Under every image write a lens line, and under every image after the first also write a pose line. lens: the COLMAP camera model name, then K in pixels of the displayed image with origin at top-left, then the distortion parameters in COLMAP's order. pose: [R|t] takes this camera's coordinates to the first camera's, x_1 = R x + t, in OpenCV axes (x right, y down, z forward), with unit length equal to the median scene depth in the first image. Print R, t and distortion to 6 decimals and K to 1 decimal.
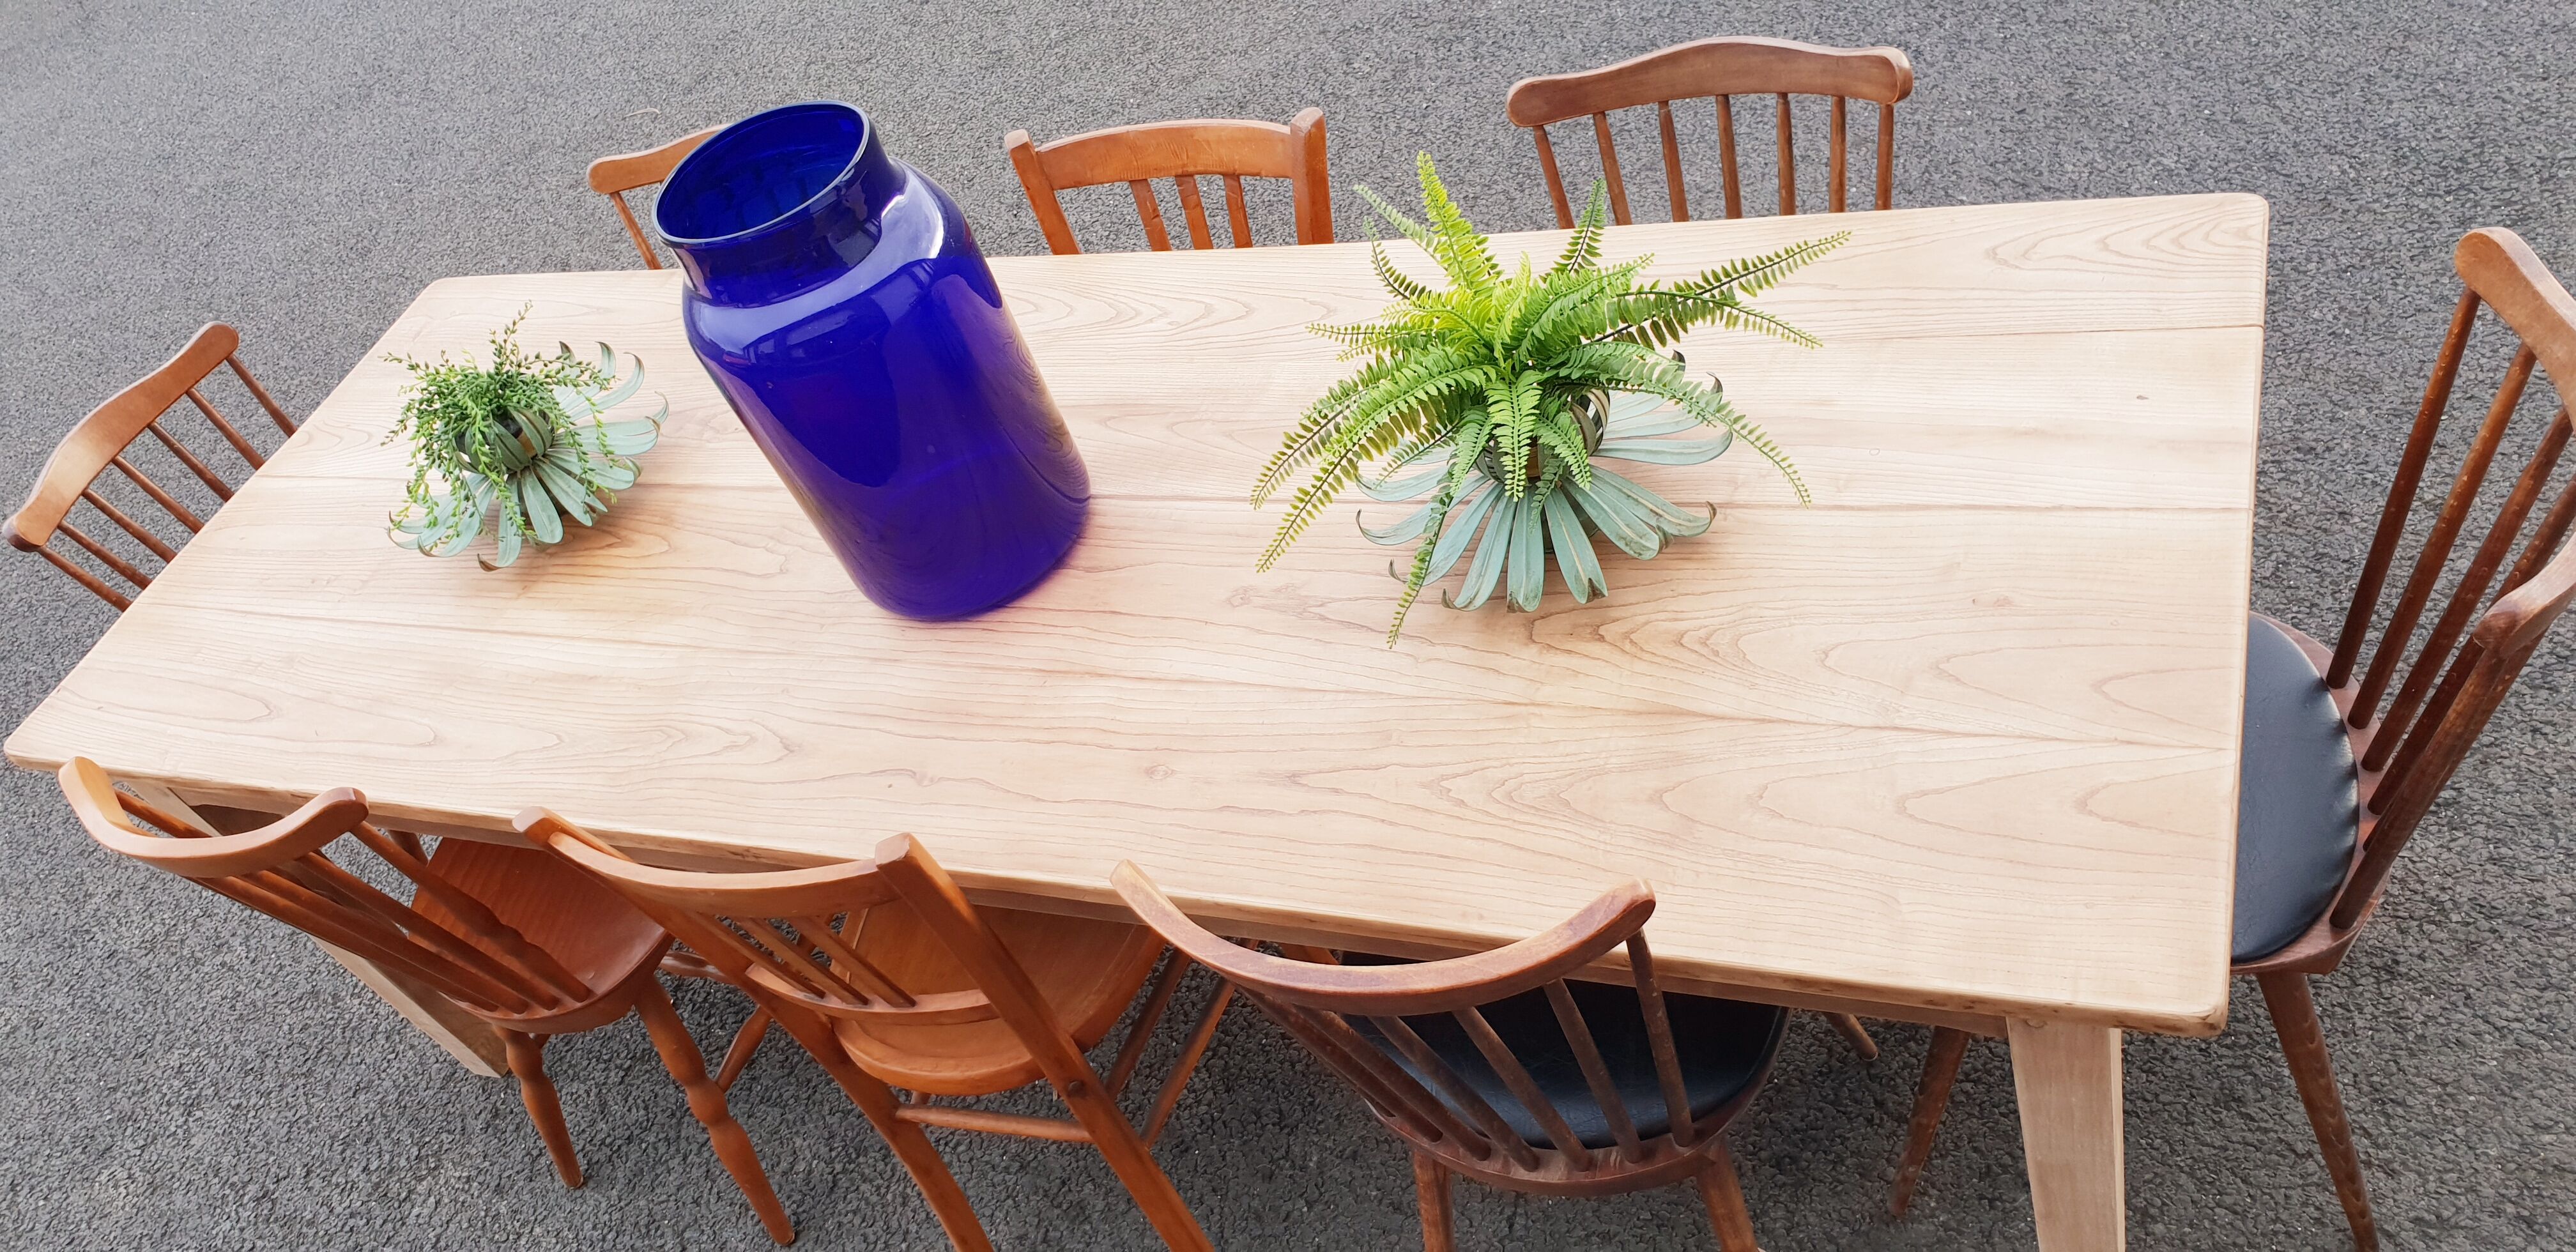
lens RADIAL K [[2051.9, 0, 1316.3], [0, 2051.9, 621.1], [0, 0, 1]] dist [0.002033, 0.023633]
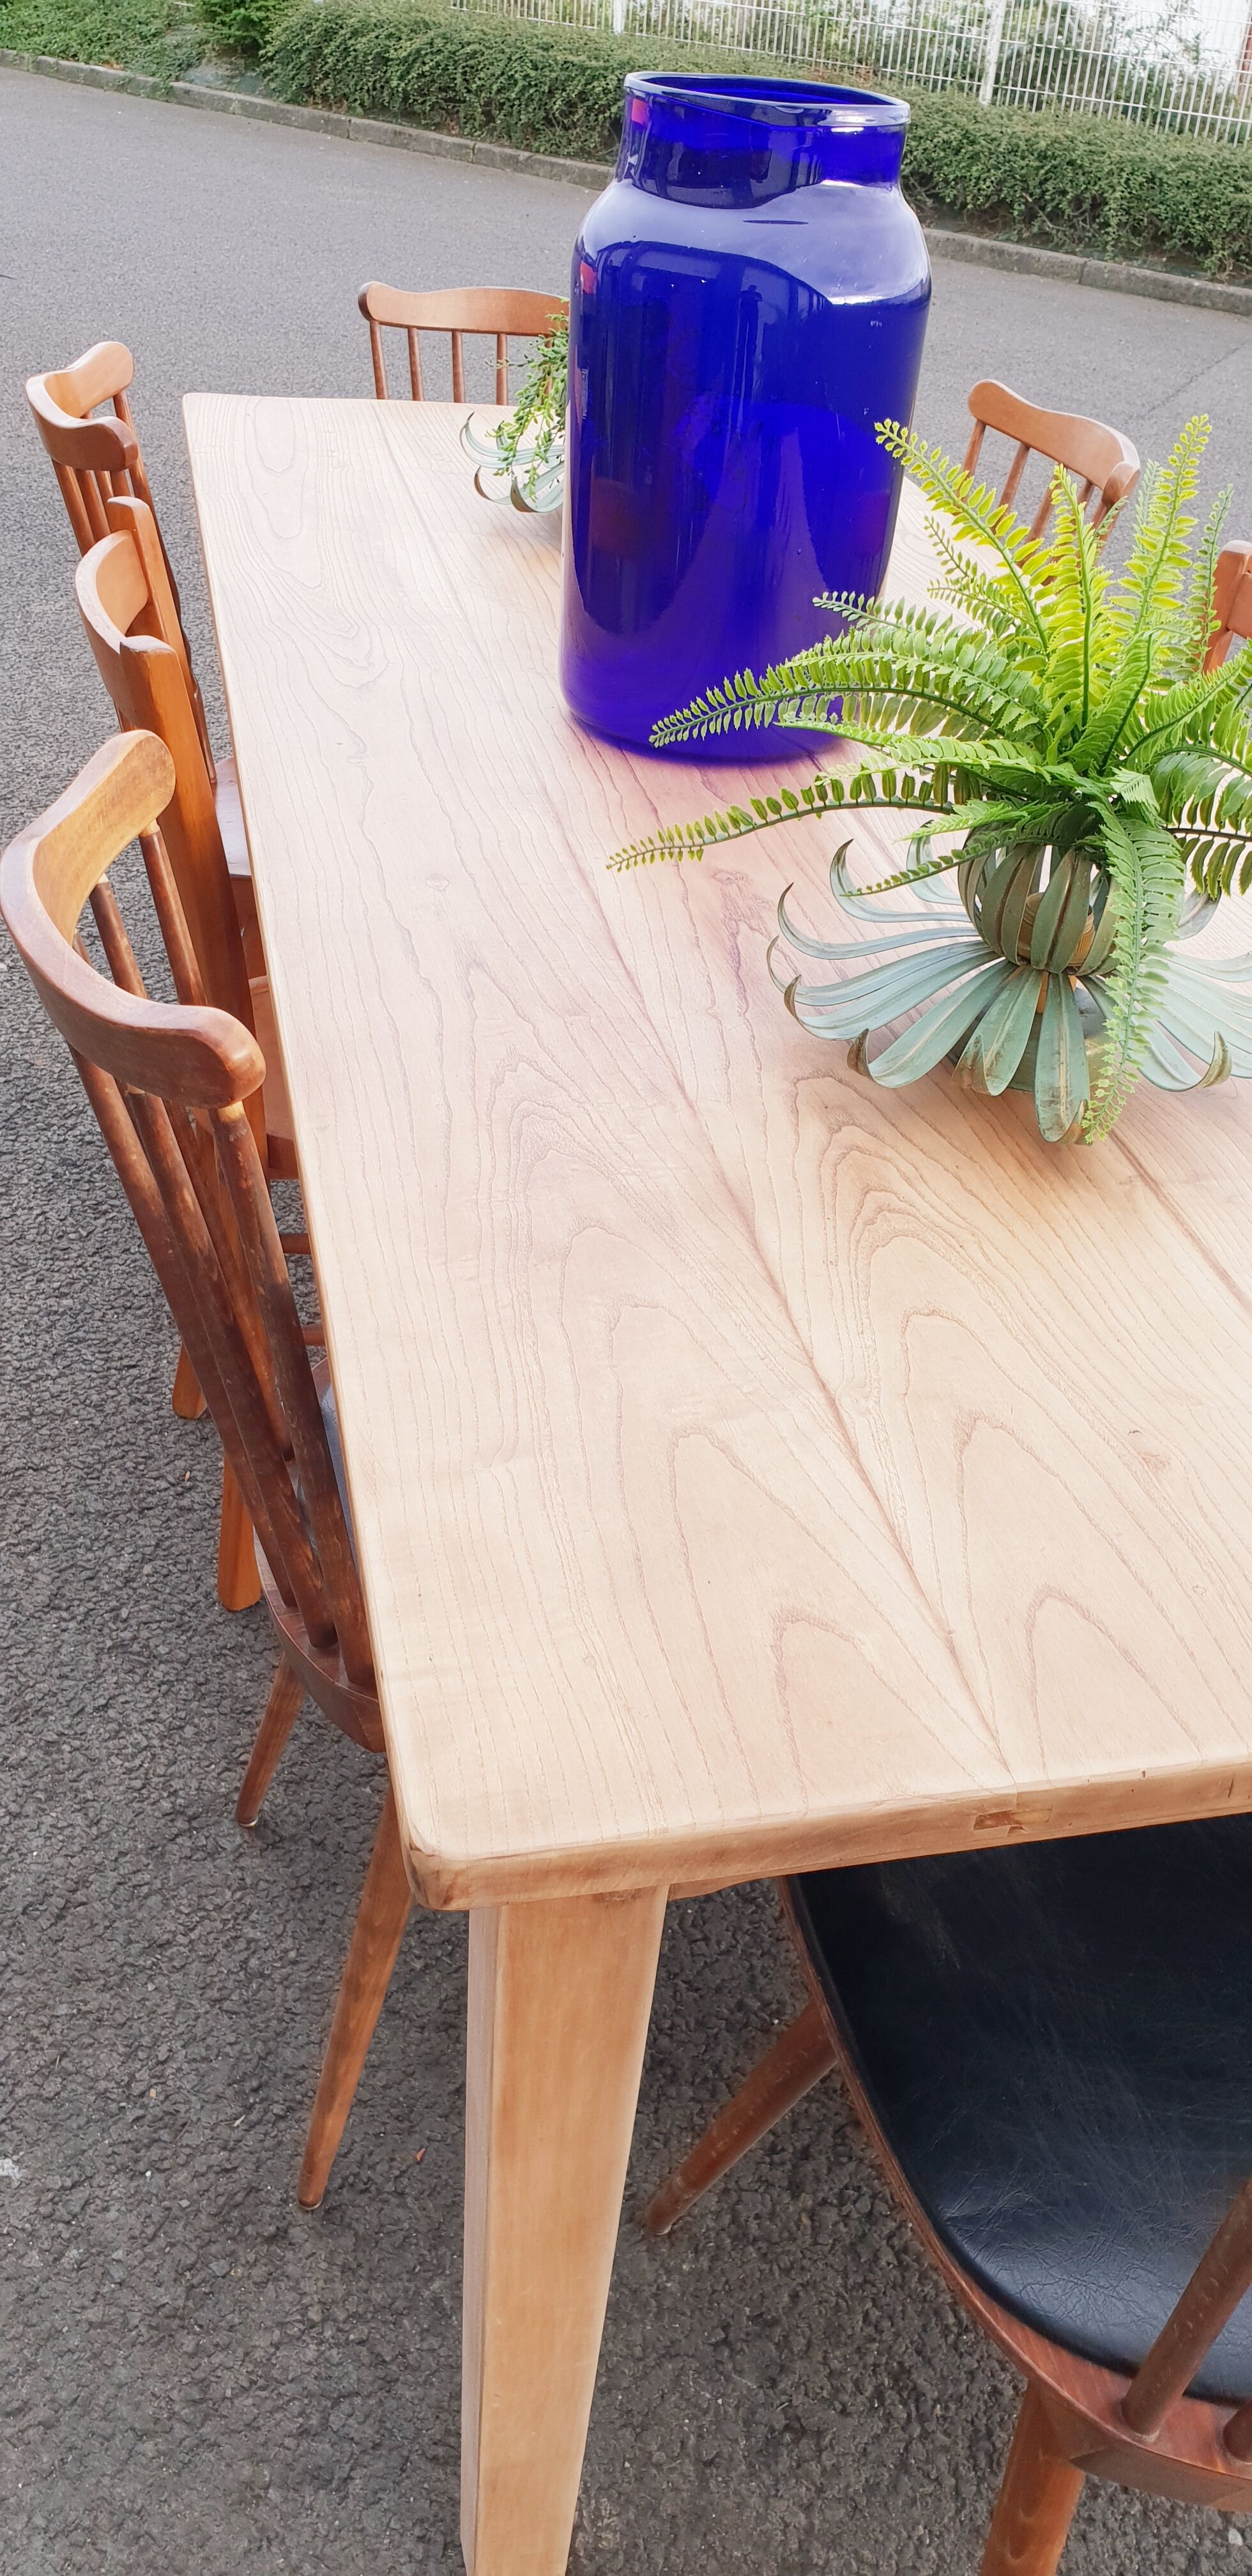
lens RADIAL K [[2051.9, 0, 623.3], [0, 2051.9, 1279.4], [0, 0, 1]] dist [0.002033, 0.023633]
pose [[0.497425, 0.750386, -0.435303, 0.343308], [-0.769550, 0.613314, 0.177873, -0.022048], [0.400451, 0.246509, 0.882537, 0.312828]]
